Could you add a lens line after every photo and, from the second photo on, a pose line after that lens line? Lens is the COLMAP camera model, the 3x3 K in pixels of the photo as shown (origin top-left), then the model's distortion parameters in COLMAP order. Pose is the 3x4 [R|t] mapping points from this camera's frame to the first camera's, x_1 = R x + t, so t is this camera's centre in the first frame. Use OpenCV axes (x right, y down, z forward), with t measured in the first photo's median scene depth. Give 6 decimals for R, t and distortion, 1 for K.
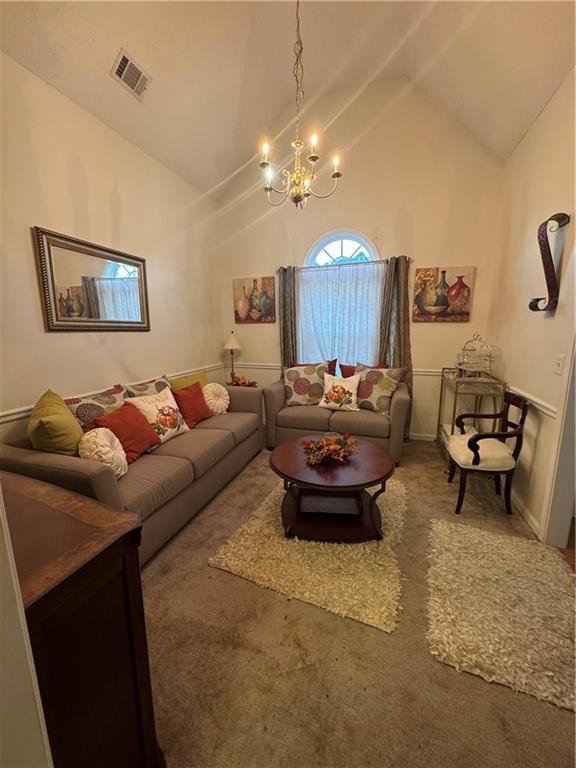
lens RADIAL K [[306.1, 0, 288.0], [0, 306.1, 384.0], [0, 0, 1]] dist [-0.001995, -0.000119]
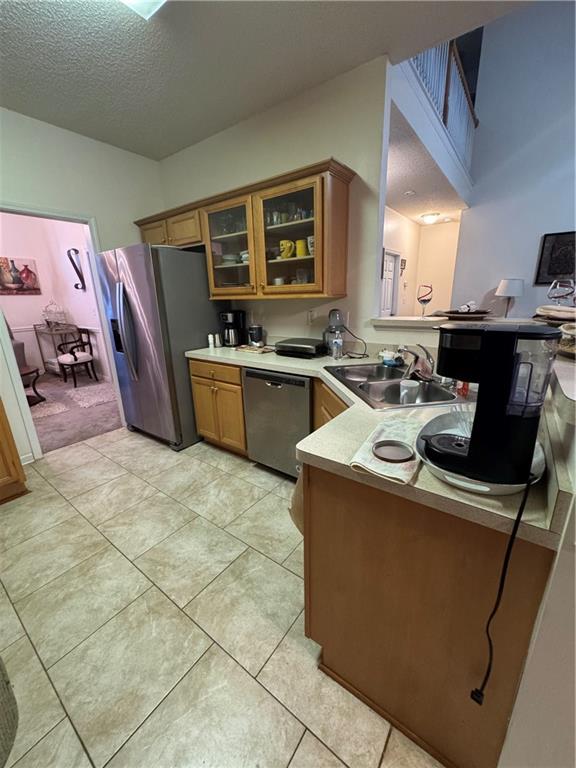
lens RADIAL K [[306.1, 0, 288.0], [0, 306.1, 384.0], [0, 0, 1]] dist [-0.001995, -0.000119]
pose [[0.316053, -0.266893, 0.910428, -0.607853], [0.194314, 0.957483, 0.213232, 0.162887], [-0.928630, 0.109516, 0.354476, -0.750975]]
